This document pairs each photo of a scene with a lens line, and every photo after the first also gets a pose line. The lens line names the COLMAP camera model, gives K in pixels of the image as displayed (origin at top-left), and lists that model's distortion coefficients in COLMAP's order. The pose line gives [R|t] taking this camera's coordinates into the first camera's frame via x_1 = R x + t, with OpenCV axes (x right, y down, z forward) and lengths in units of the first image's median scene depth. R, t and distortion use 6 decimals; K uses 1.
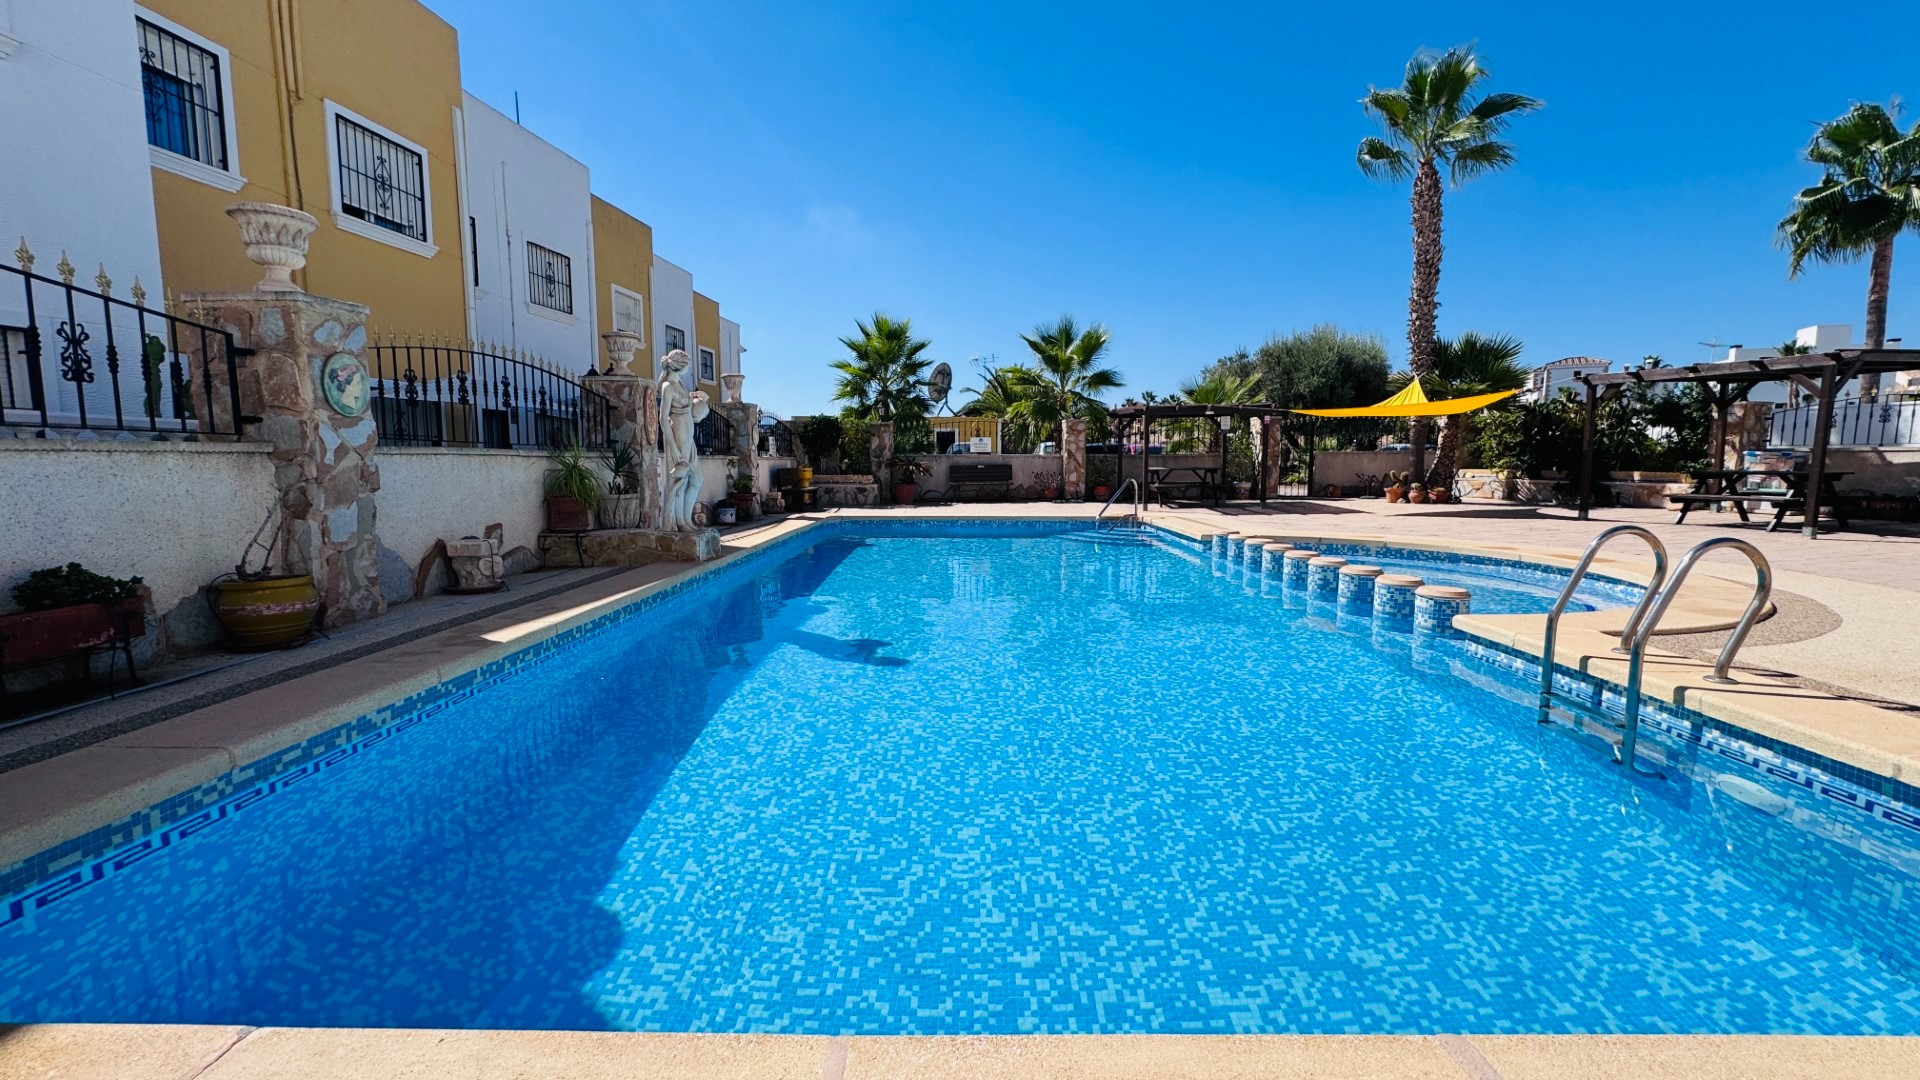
lens RADIAL K [[764.2, 0, 958.0], [0, 764.2, 538.2], [0, 0, 1]] dist [-0.000393, 0.000777]
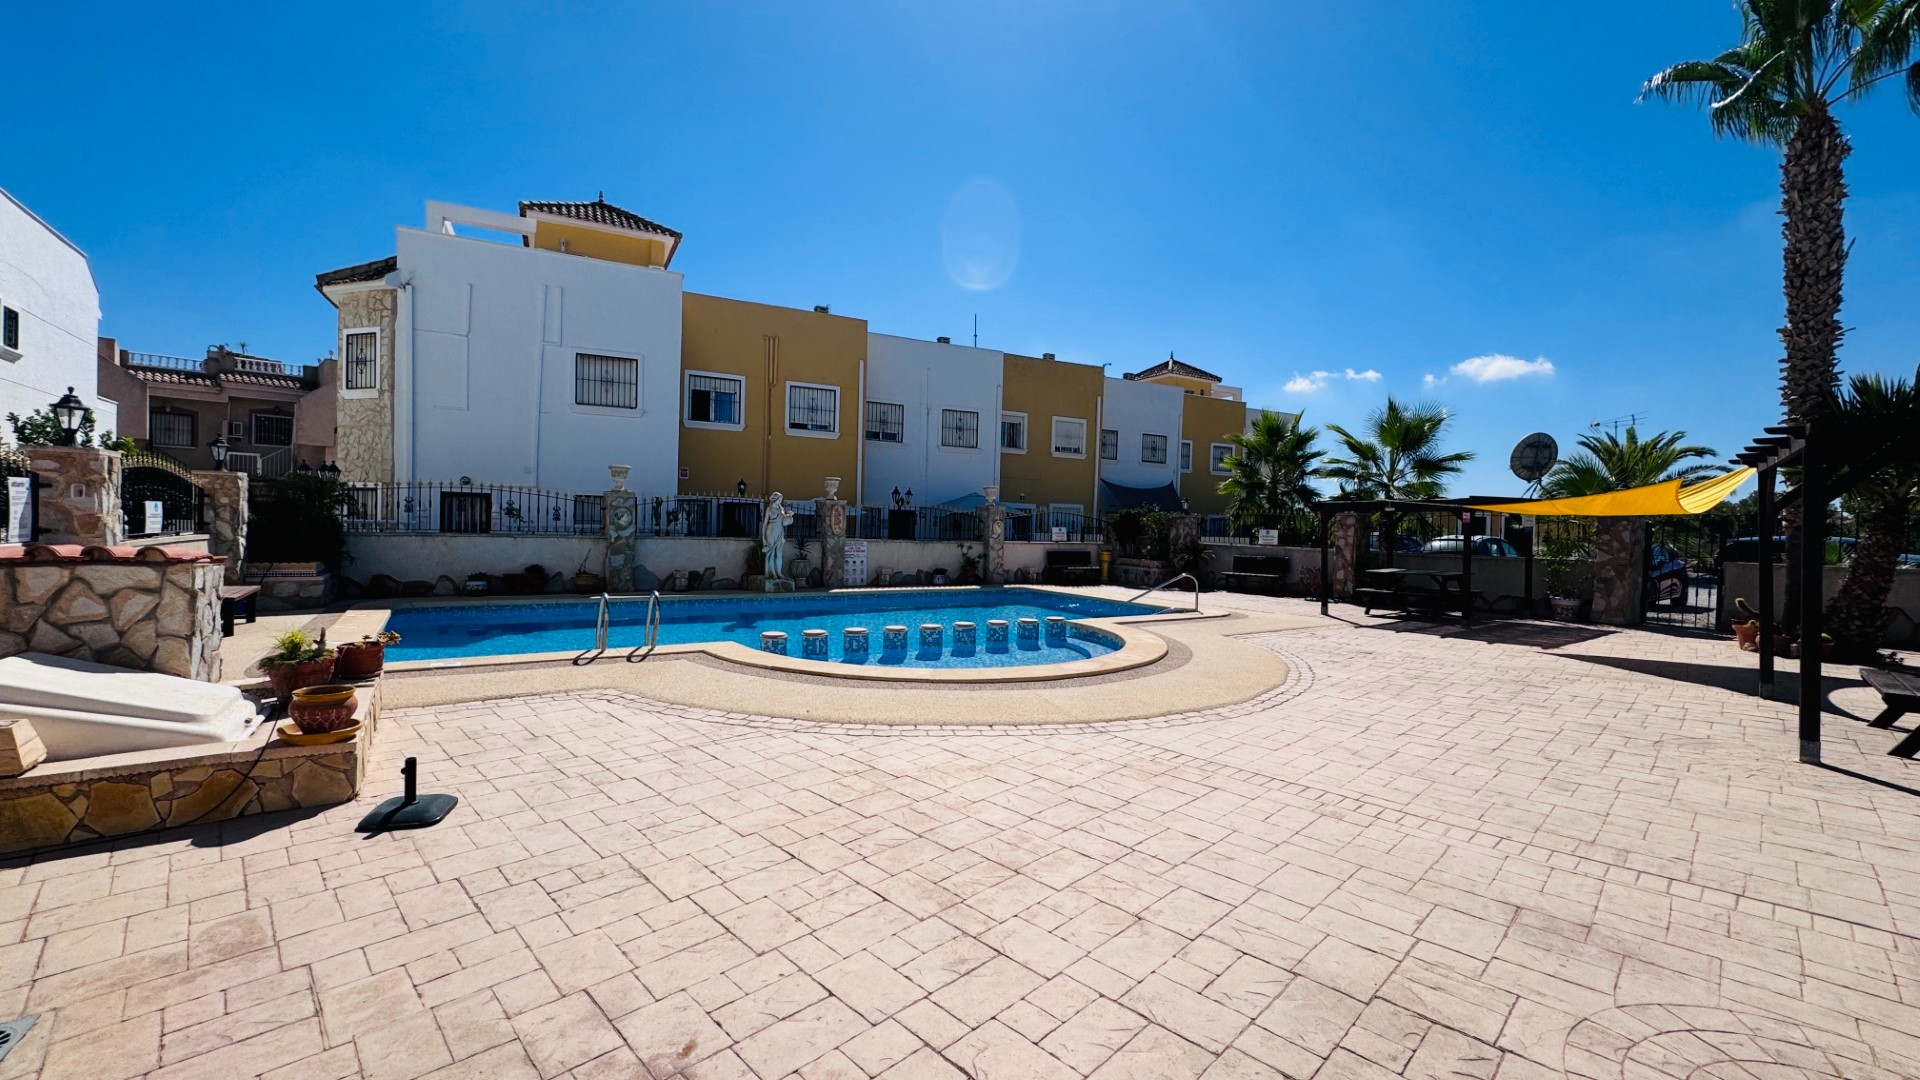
lens RADIAL K [[764.2, 0, 957.1], [0, 764.2, 543.3], [0, 0, 1]] dist [-0.000393, 0.000777]
pose [[0.543543, 0.035295, -0.838639, 0.801663], [-0.110922, 0.993374, -0.030085, -0.046880], [0.832020, 0.109376, 0.543856, 0.136616]]
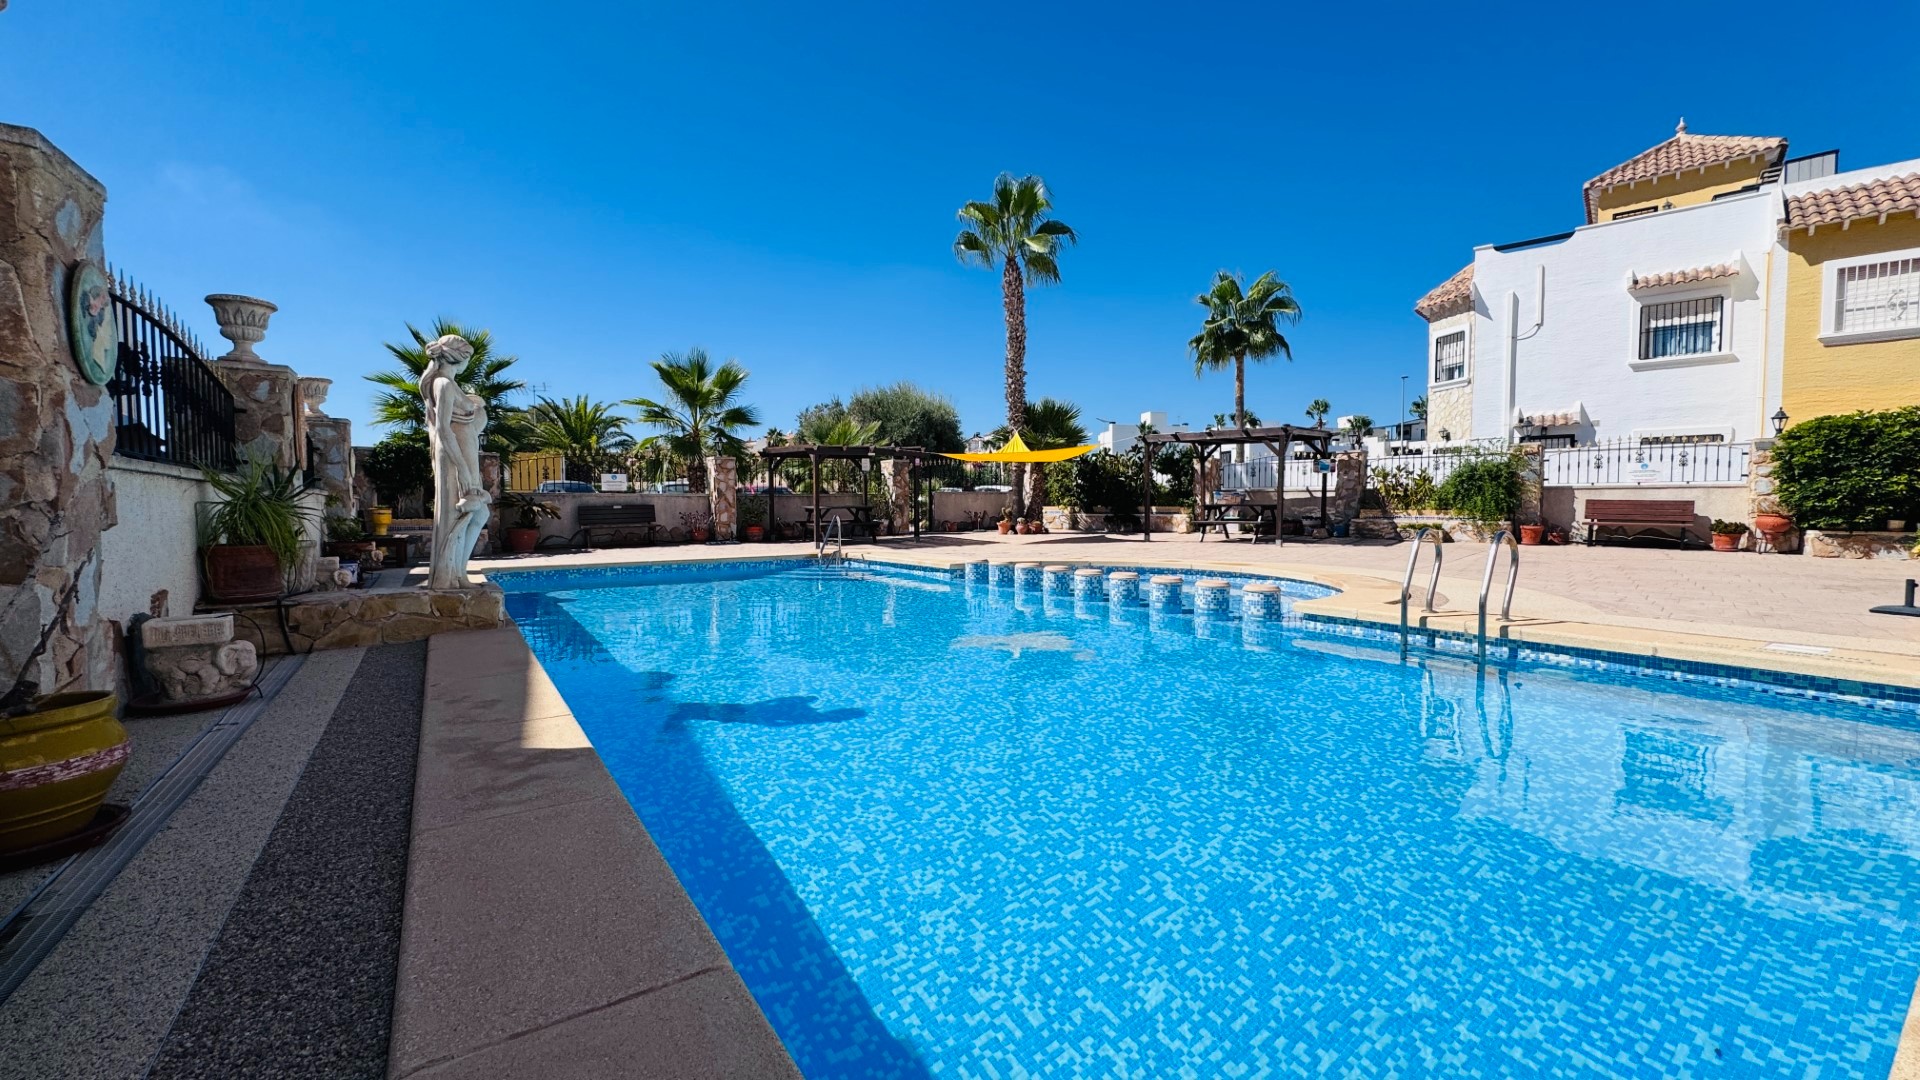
lens RADIAL K [[764.2, 0, 957.4], [0, 764.2, 534.4], [0, 0, 1]] dist [-0.000393, 0.000777]
pose [[0.817734, -0.026815, 0.574971, -0.189637], [0.063297, 0.997045, -0.043522, 0.000758], [-0.572105, 0.071984, 0.817015, 0.074466]]
